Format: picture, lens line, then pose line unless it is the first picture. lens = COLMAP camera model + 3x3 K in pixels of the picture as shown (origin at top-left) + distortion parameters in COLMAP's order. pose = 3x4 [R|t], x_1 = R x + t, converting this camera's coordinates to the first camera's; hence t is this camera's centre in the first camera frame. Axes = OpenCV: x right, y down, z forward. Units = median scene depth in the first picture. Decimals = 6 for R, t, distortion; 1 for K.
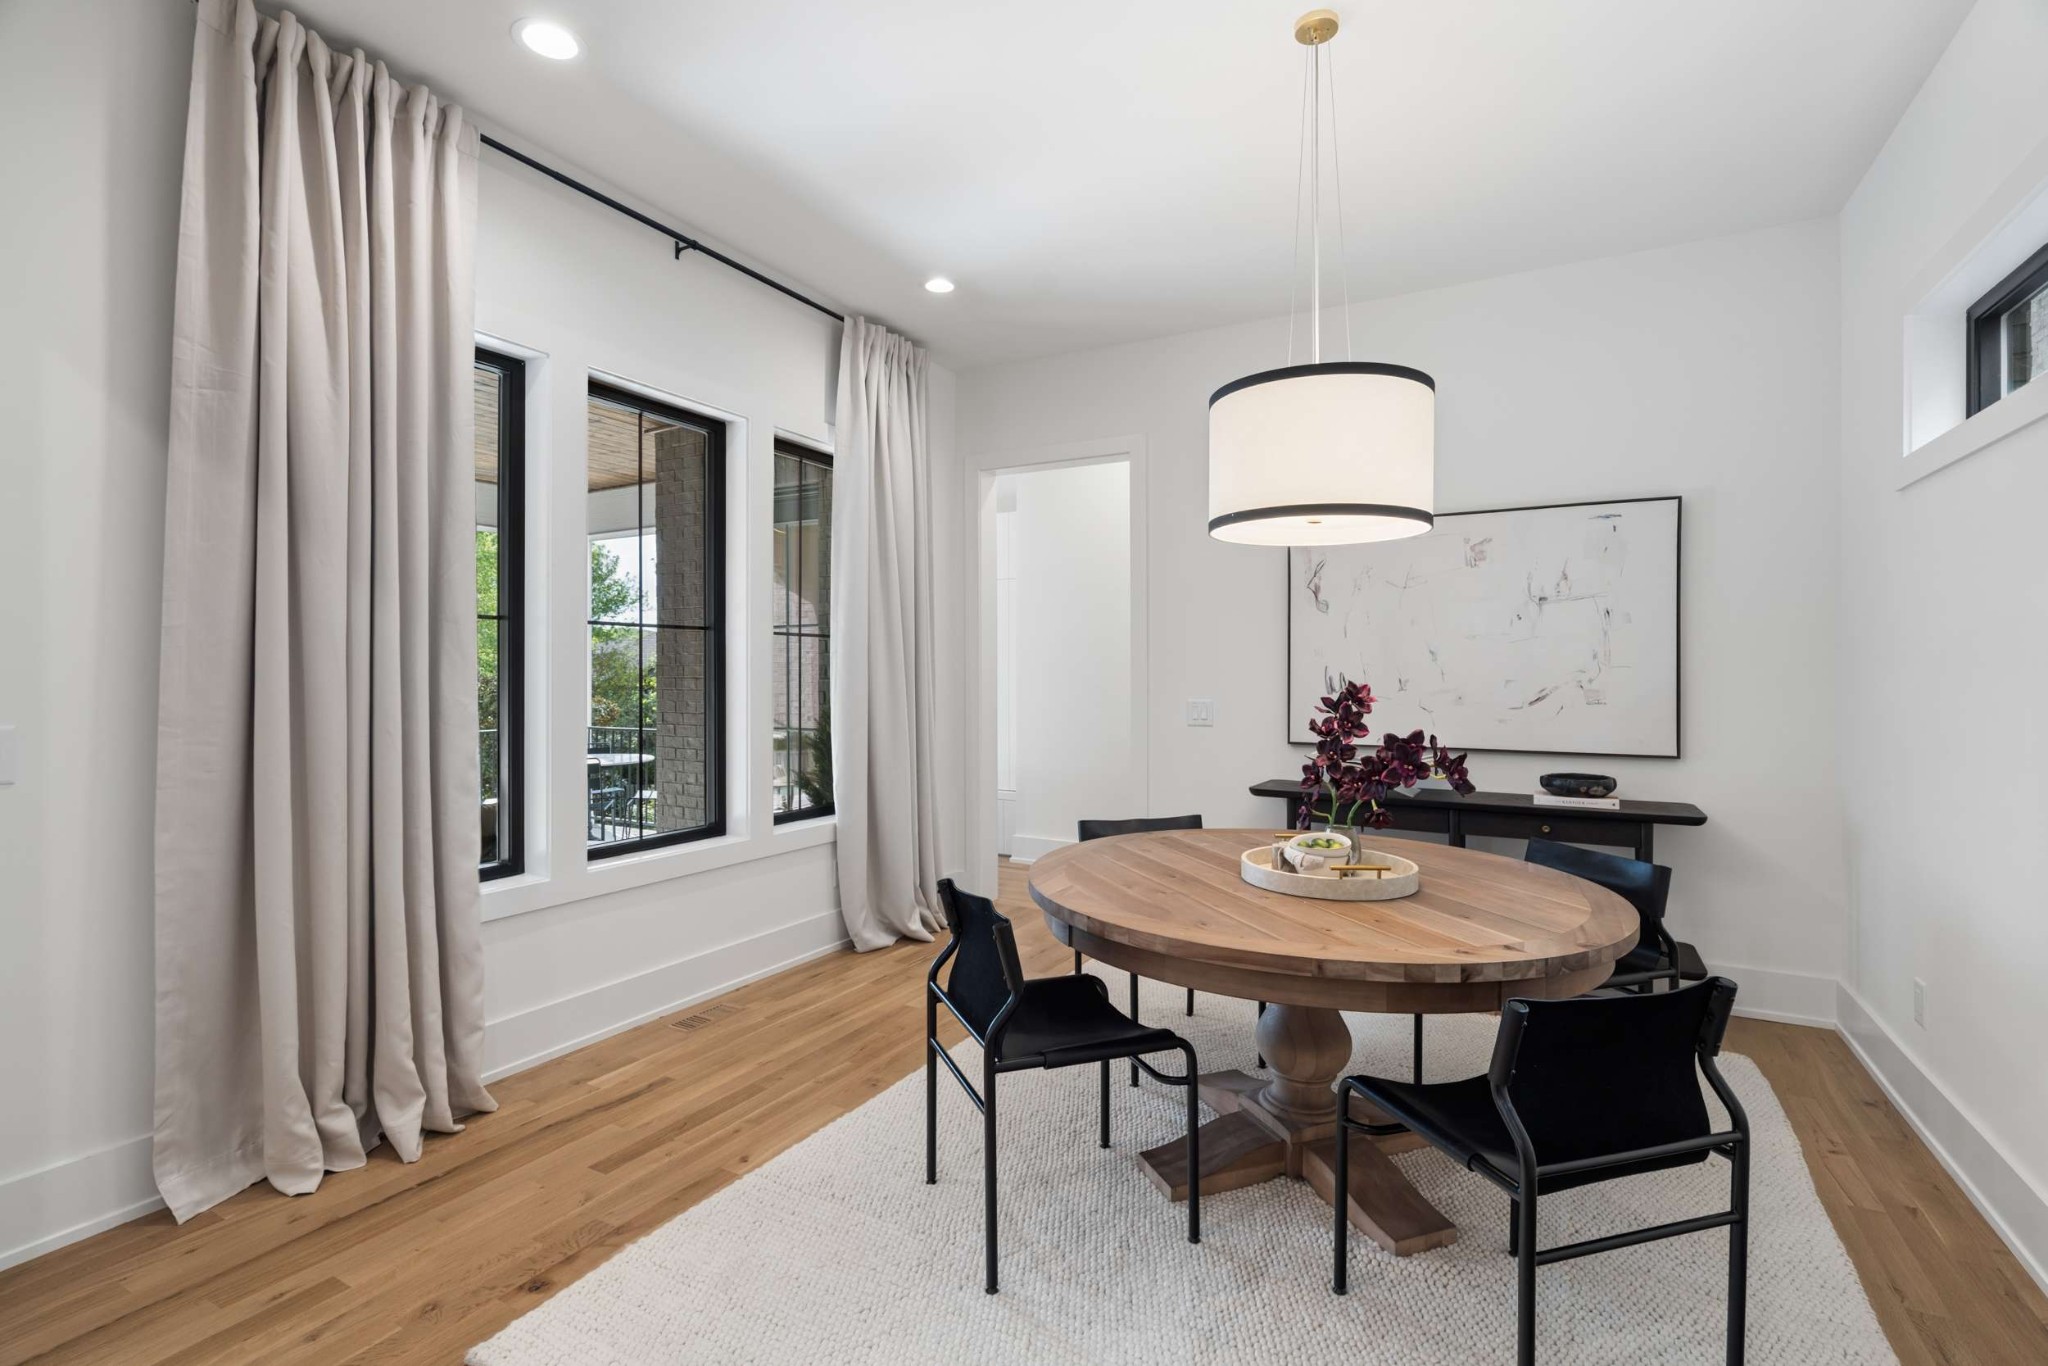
lens RADIAL K [[940.2, 0, 1012.1], [0, 940.2, 688.6], [0, 0, 1]] dist [-0.001999, -0.000019]
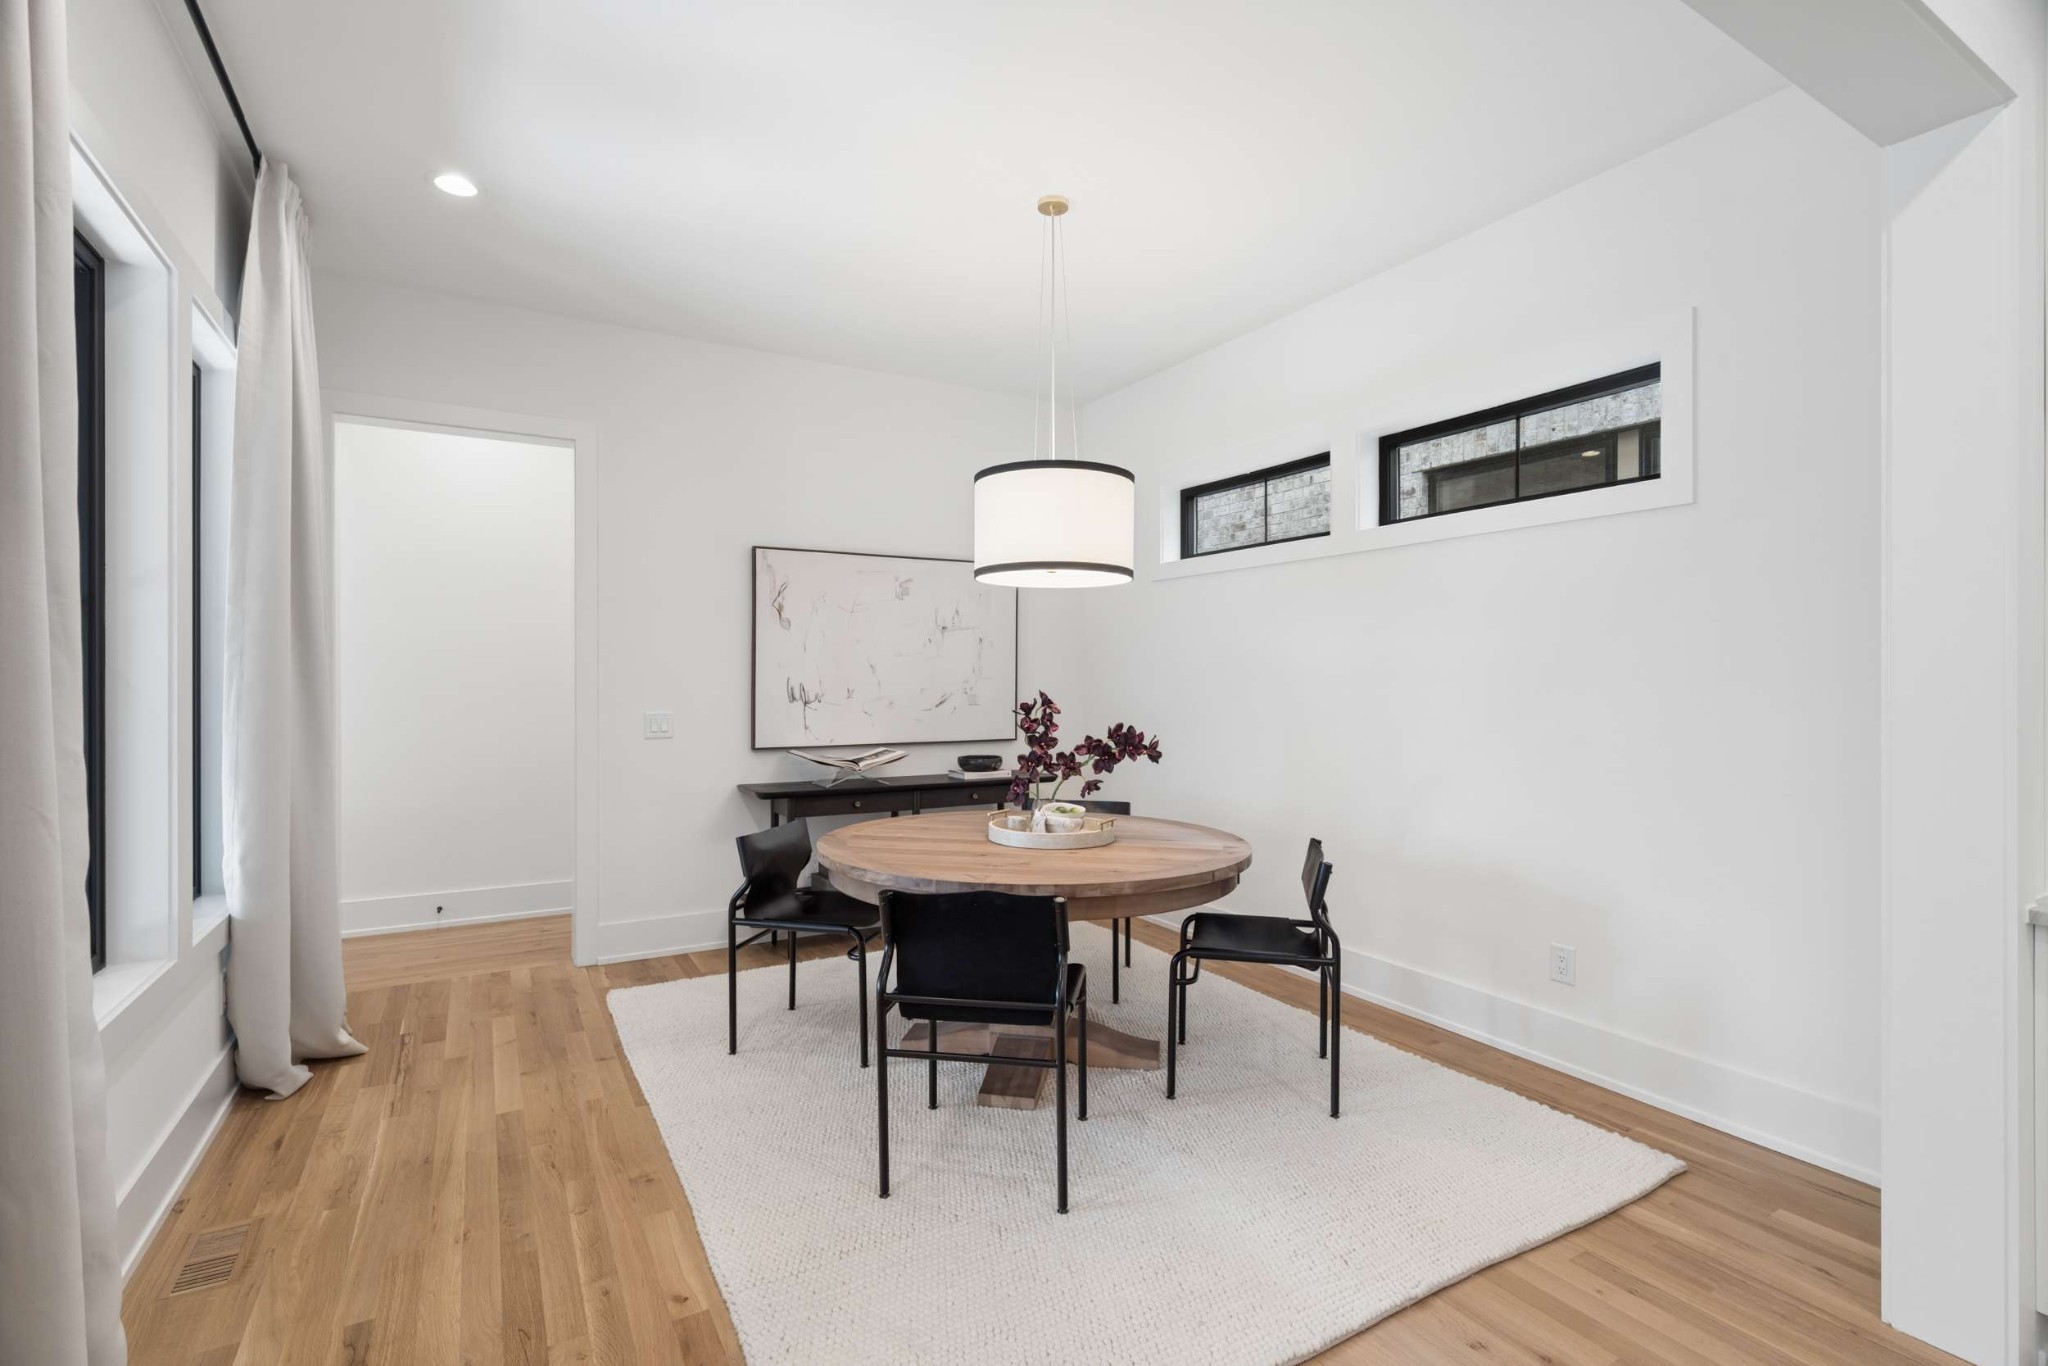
lens RADIAL K [[940.2, 0, 1012.1], [0, 940.2, 688.6], [0, 0, 1]] dist [-0.001999, -0.000019]
pose [[0.510944, -0.009670, 0.859559, -0.586303], [0.016693, 0.999860, 0.001325, -0.009328], [-0.859452, 0.013672, 0.511034, 0.245243]]
